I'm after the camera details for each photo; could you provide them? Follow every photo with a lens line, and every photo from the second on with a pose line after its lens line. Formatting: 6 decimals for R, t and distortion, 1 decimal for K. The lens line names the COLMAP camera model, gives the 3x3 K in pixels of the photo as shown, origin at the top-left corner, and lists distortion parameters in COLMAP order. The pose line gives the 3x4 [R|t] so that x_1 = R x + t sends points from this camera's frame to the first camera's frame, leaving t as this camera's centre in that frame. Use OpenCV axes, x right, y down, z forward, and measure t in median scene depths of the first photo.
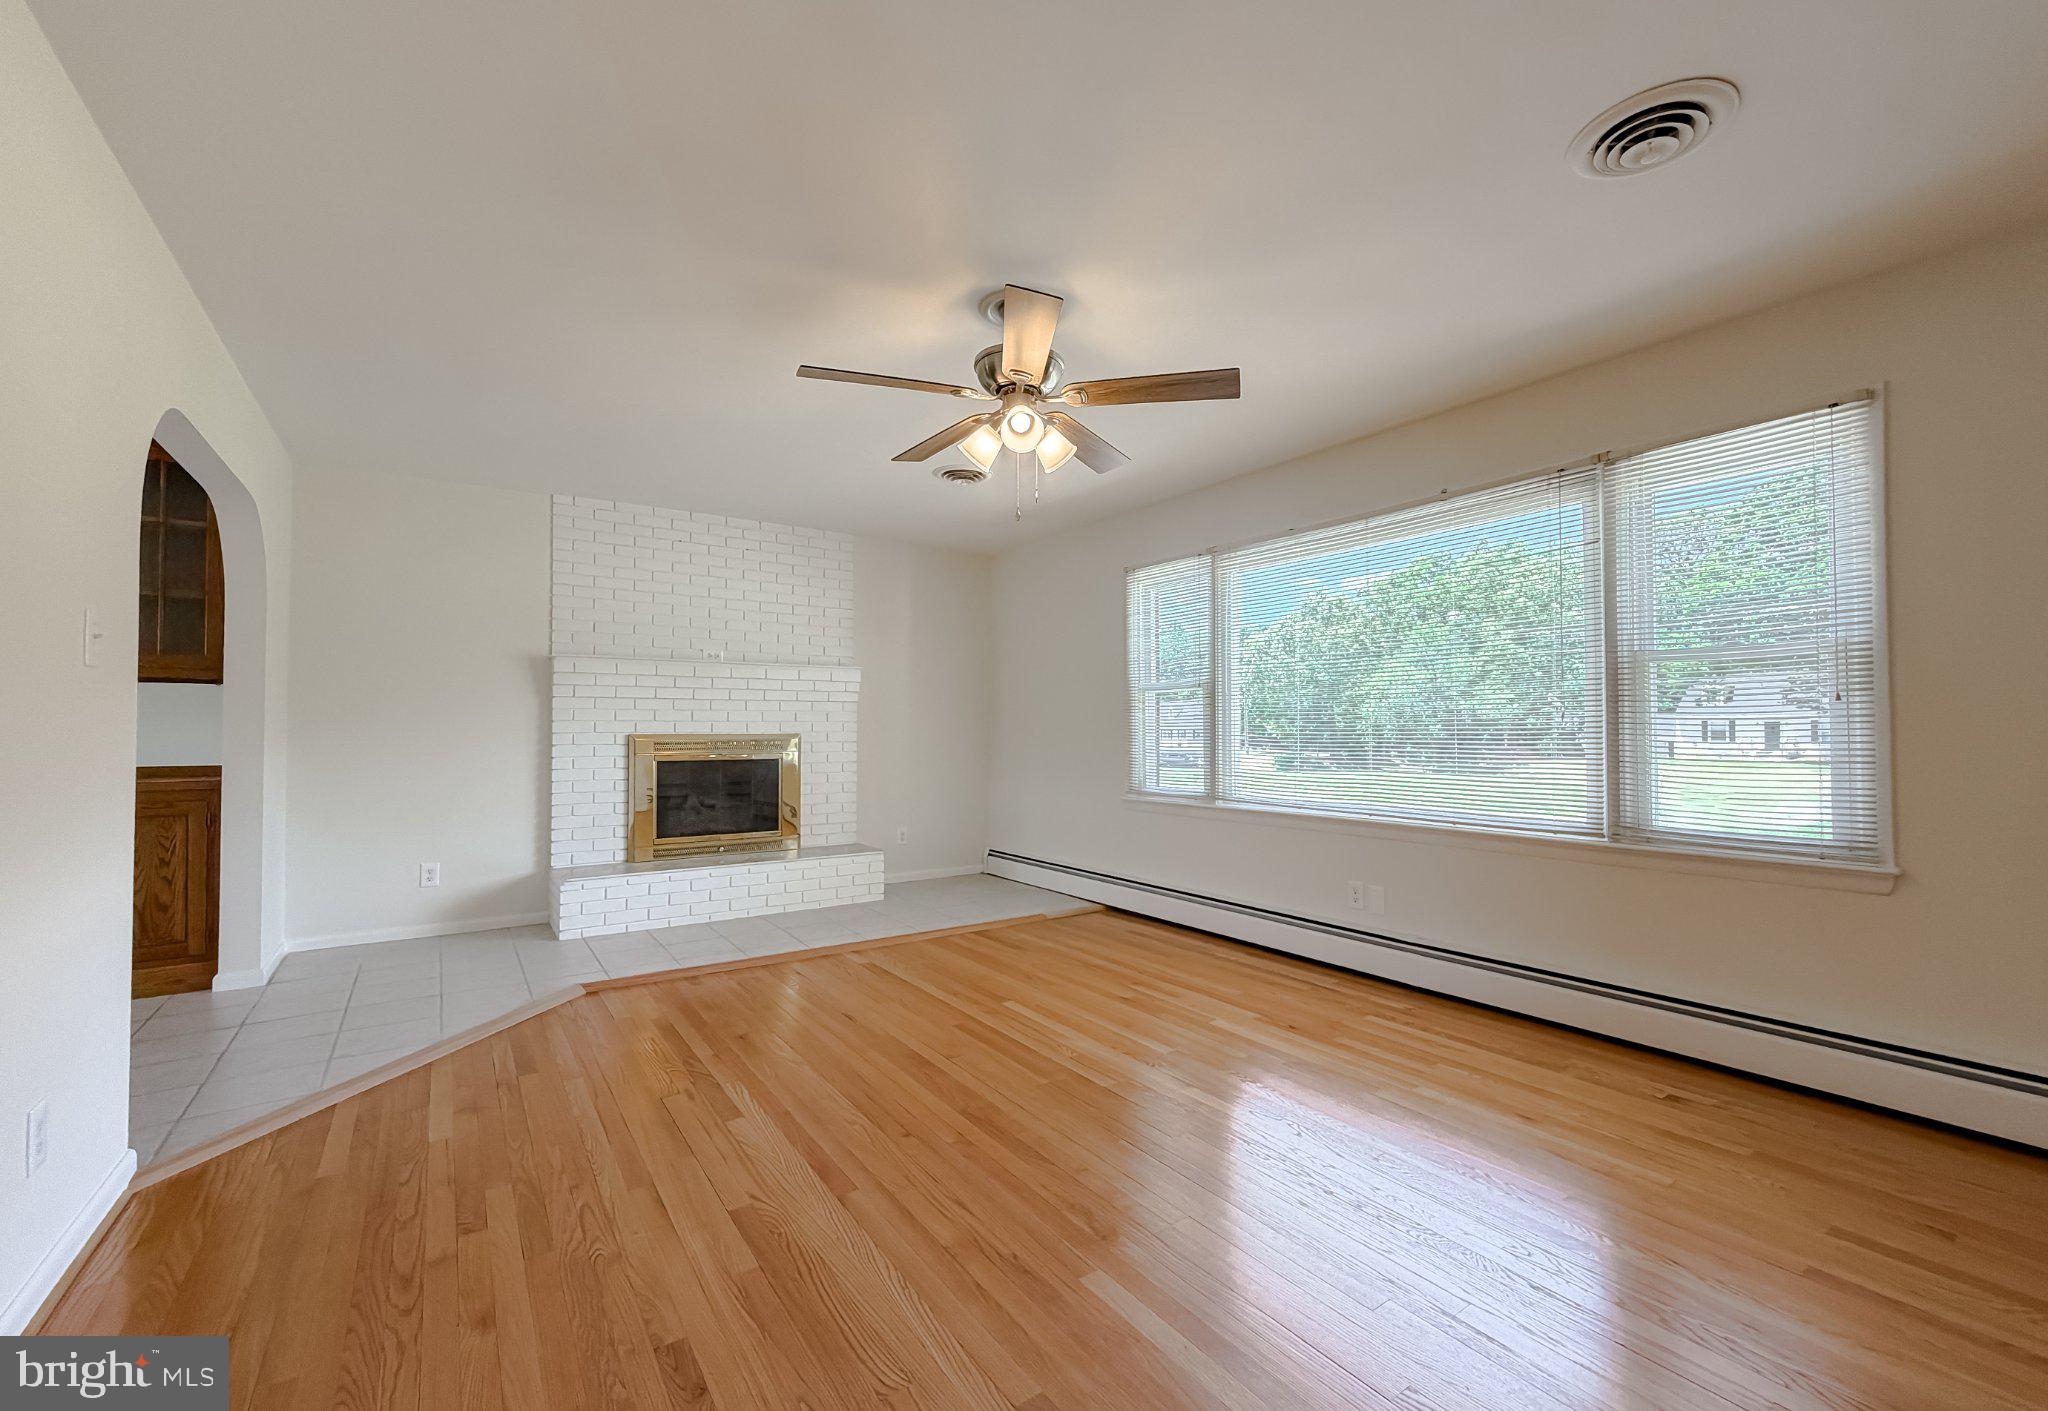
lens RADIAL K [[837.5, 0, 1024.3], [0, 837.5, 711.0], [0, 0, 1]] dist [-0.002774, 0.000494]
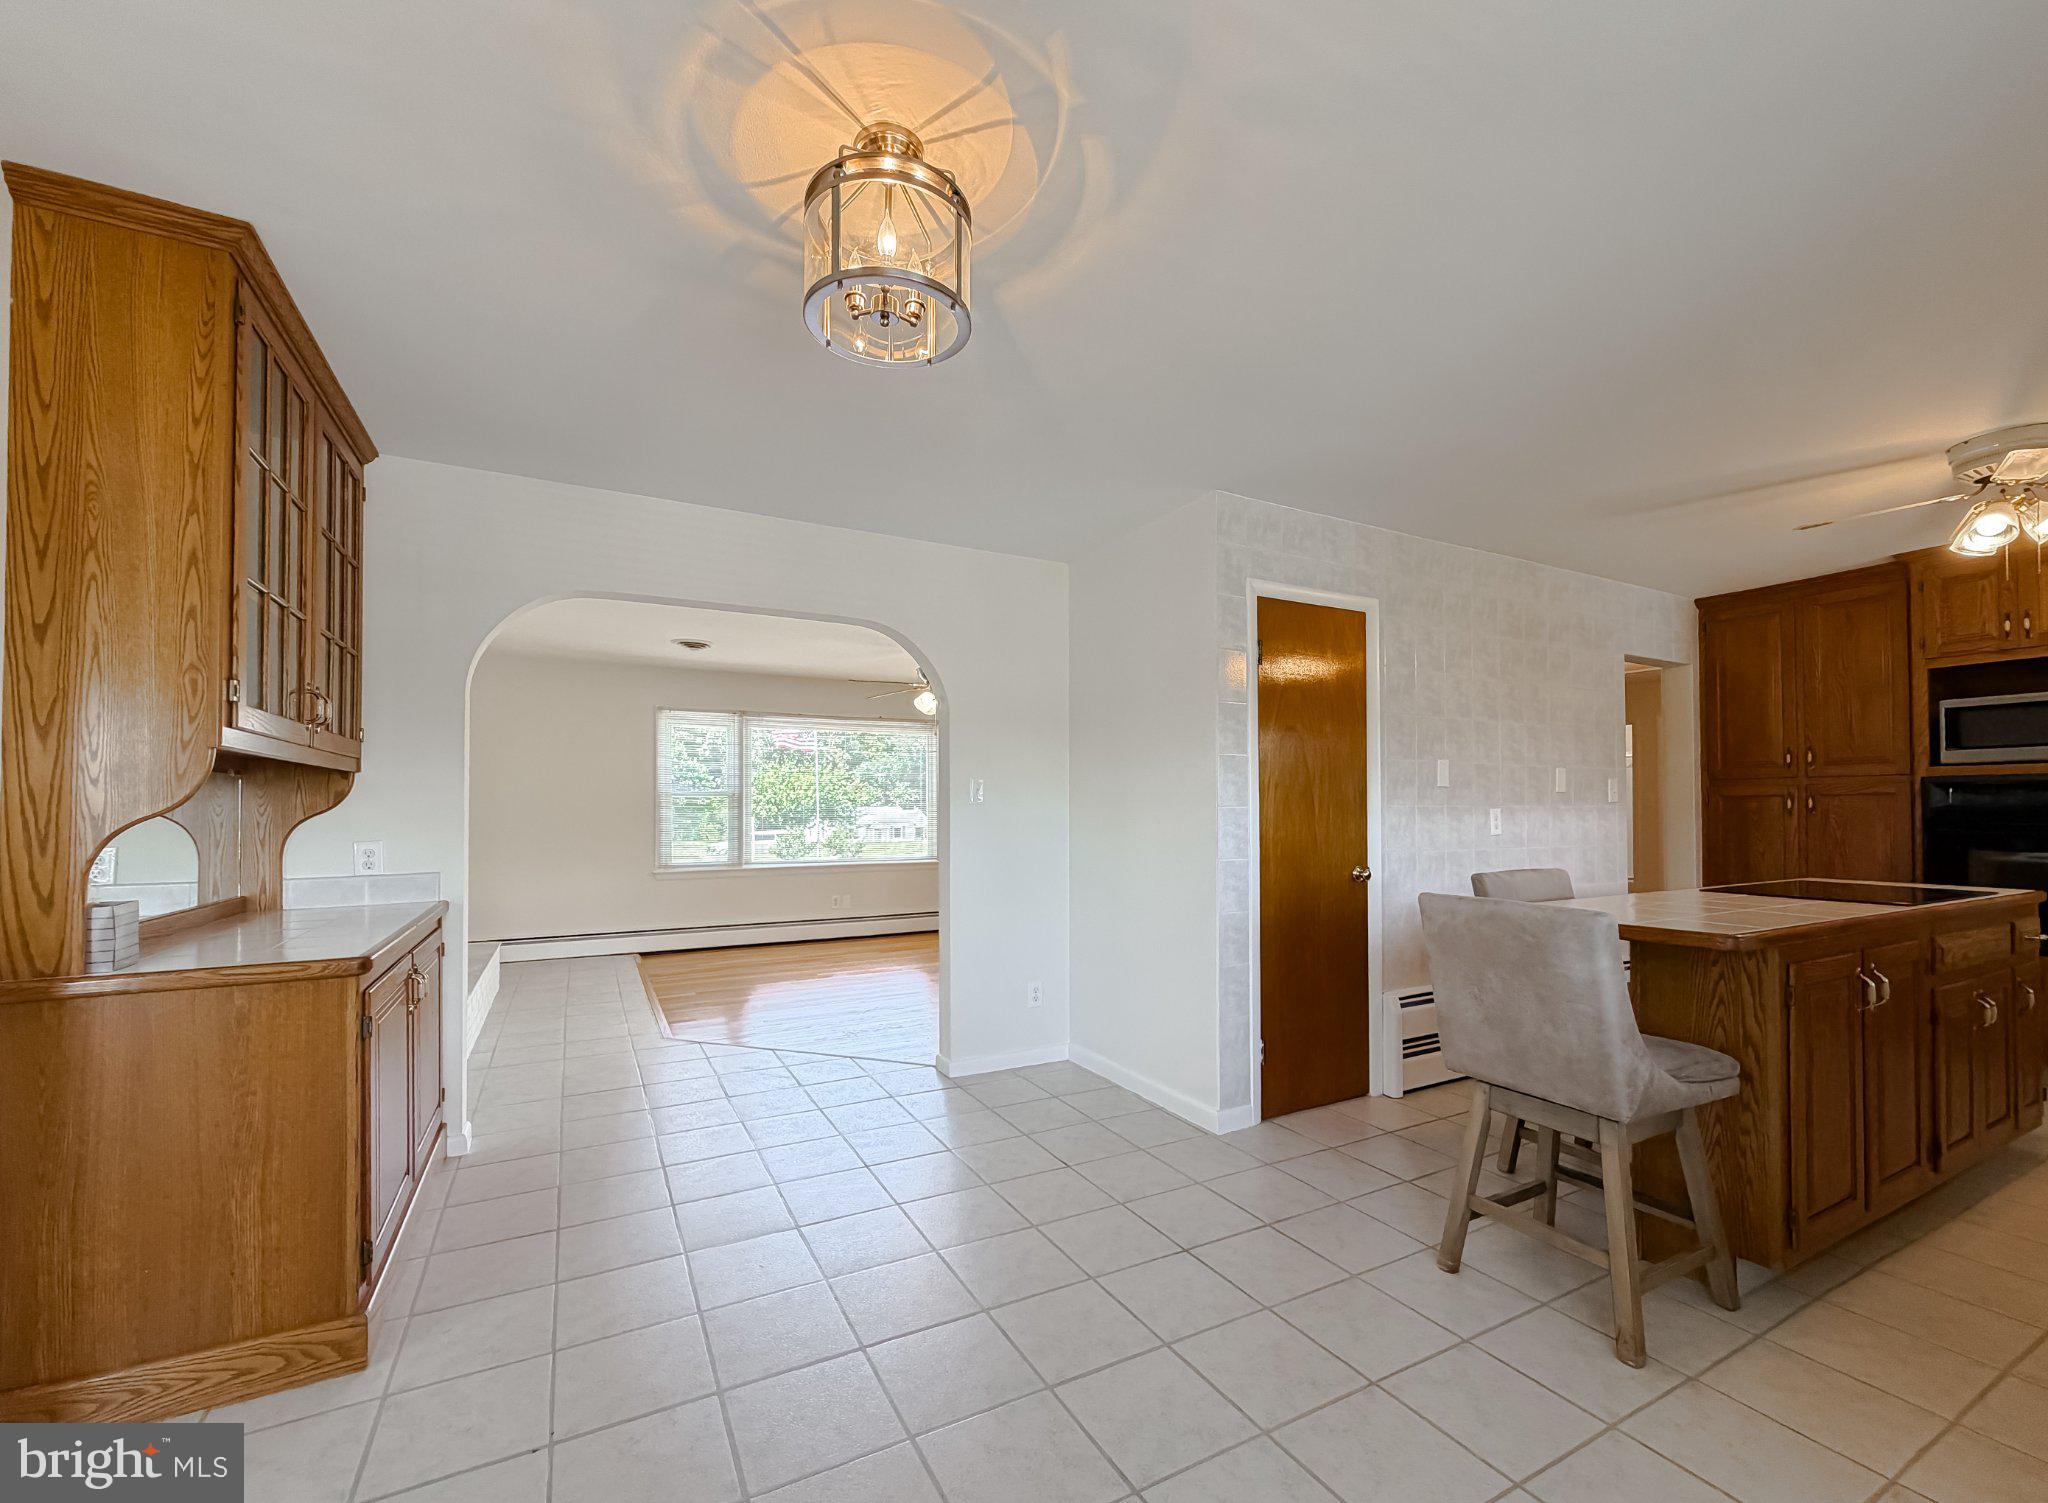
lens RADIAL K [[832.5, 0, 1015.2], [0, 832.5, 796.0], [0, 0, 1]] dist [-0.000954, -0.000199]
pose [[0.119917, 0.018292, 0.992615, -1.229885], [-0.017994, 0.999706, -0.016249, -0.012217], [-0.992621, -0.015913, 0.120211, 0.254579]]
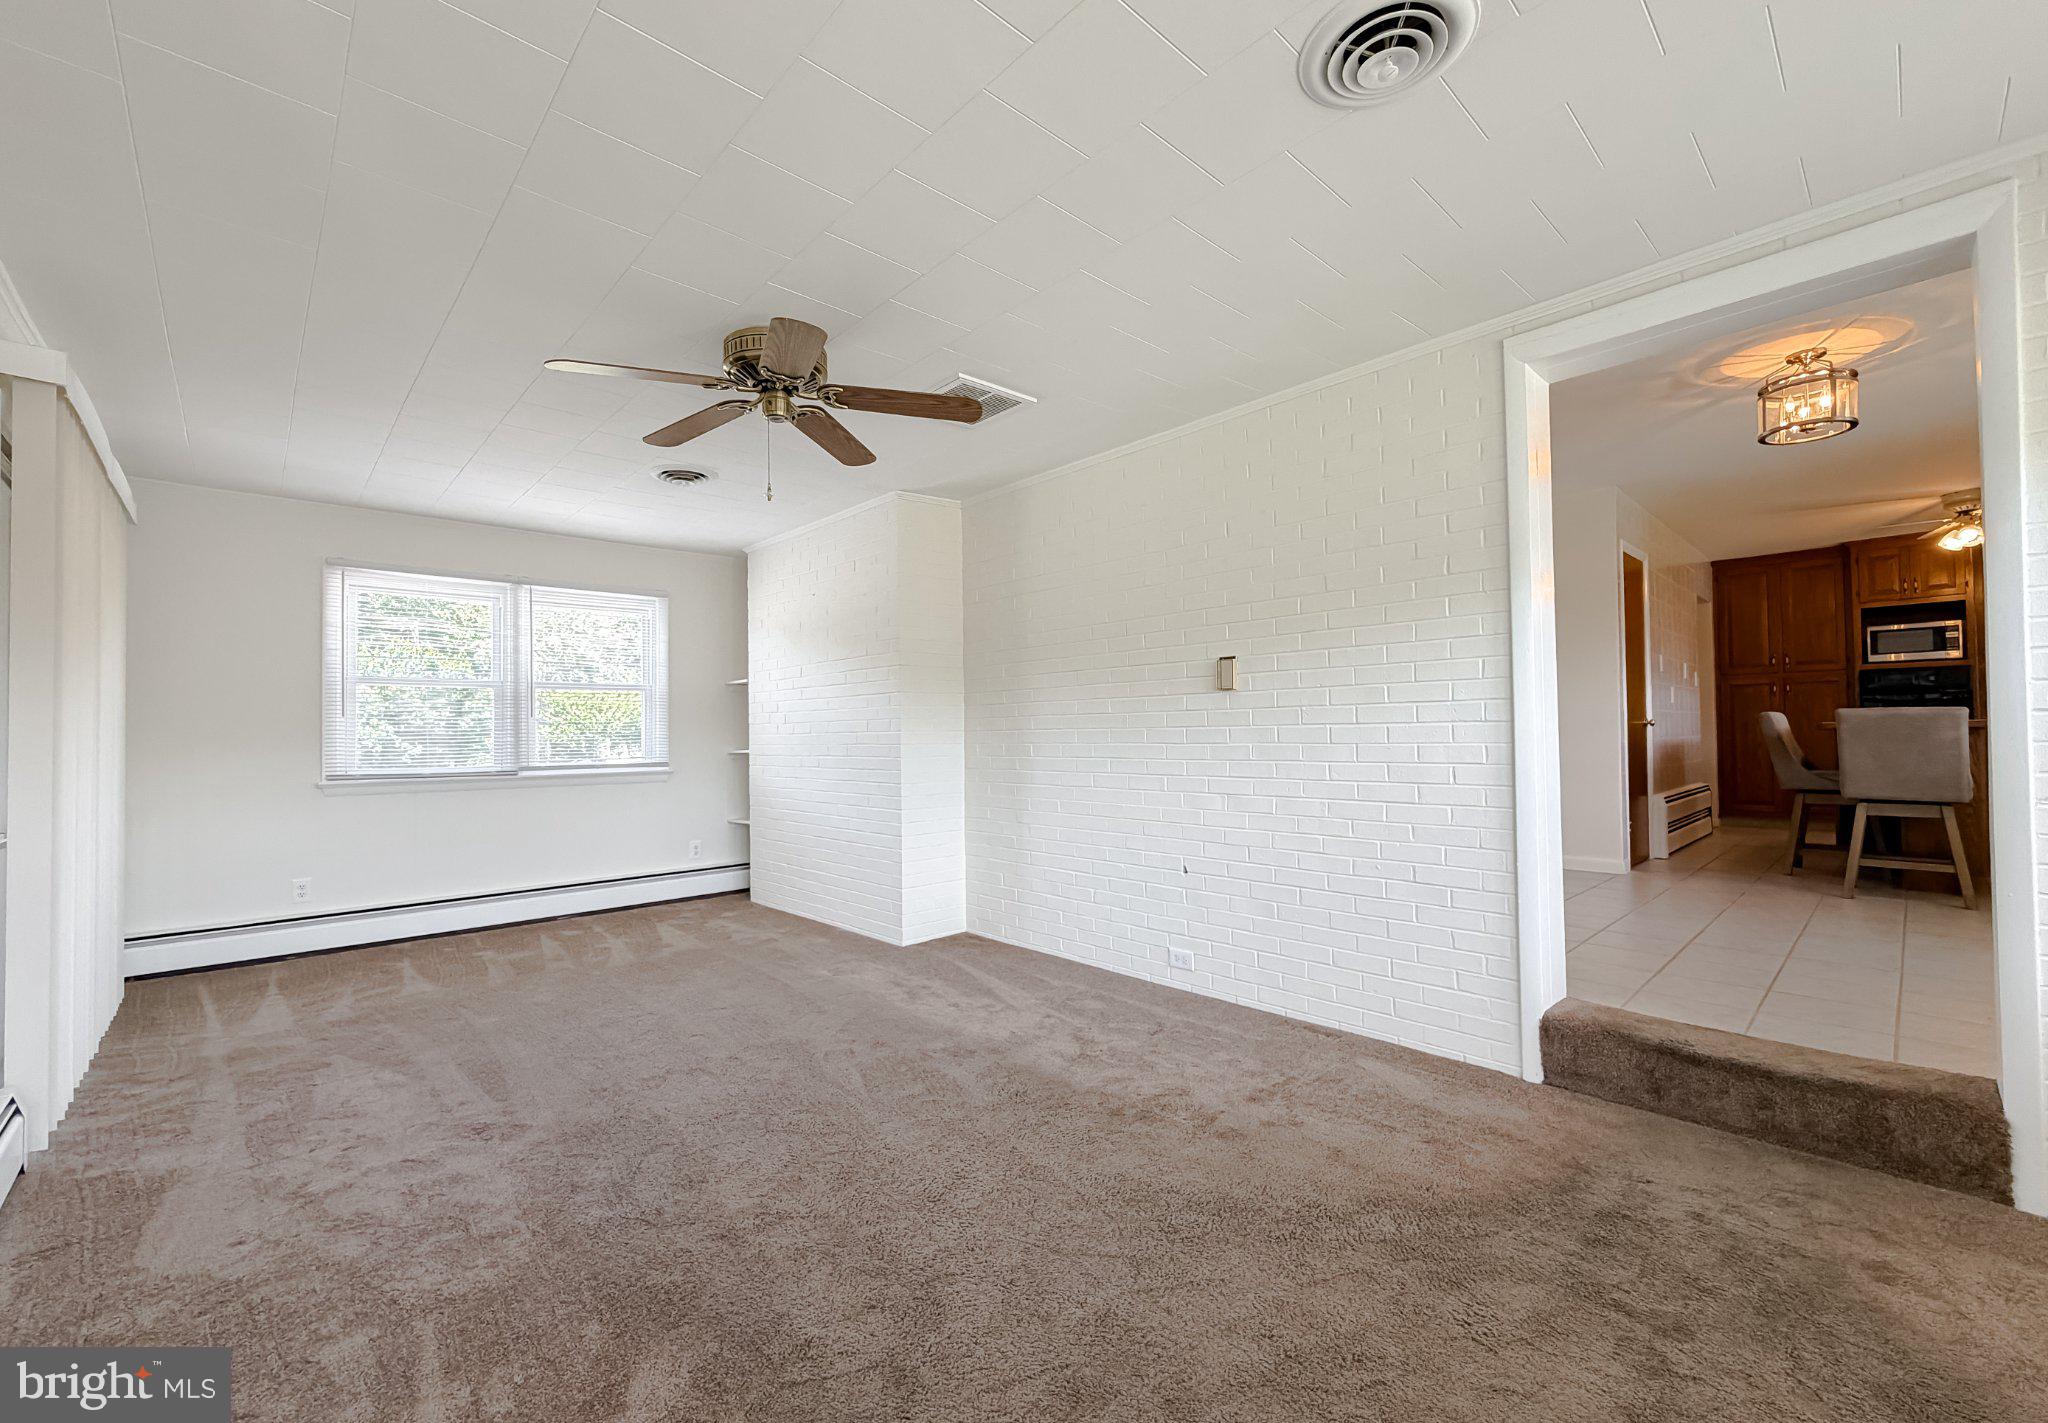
lens RADIAL K [[837.5, 0, 1019.0], [0, 837.5, 708.3], [0, 0, 1]] dist [-0.002774, 0.000494]
pose [[-0.144706, 0.034074, 0.988888, -1.508213], [-0.008694, 0.999325, -0.035706, 0.065727], [-0.989437, -0.013764, -0.144312, 1.070374]]
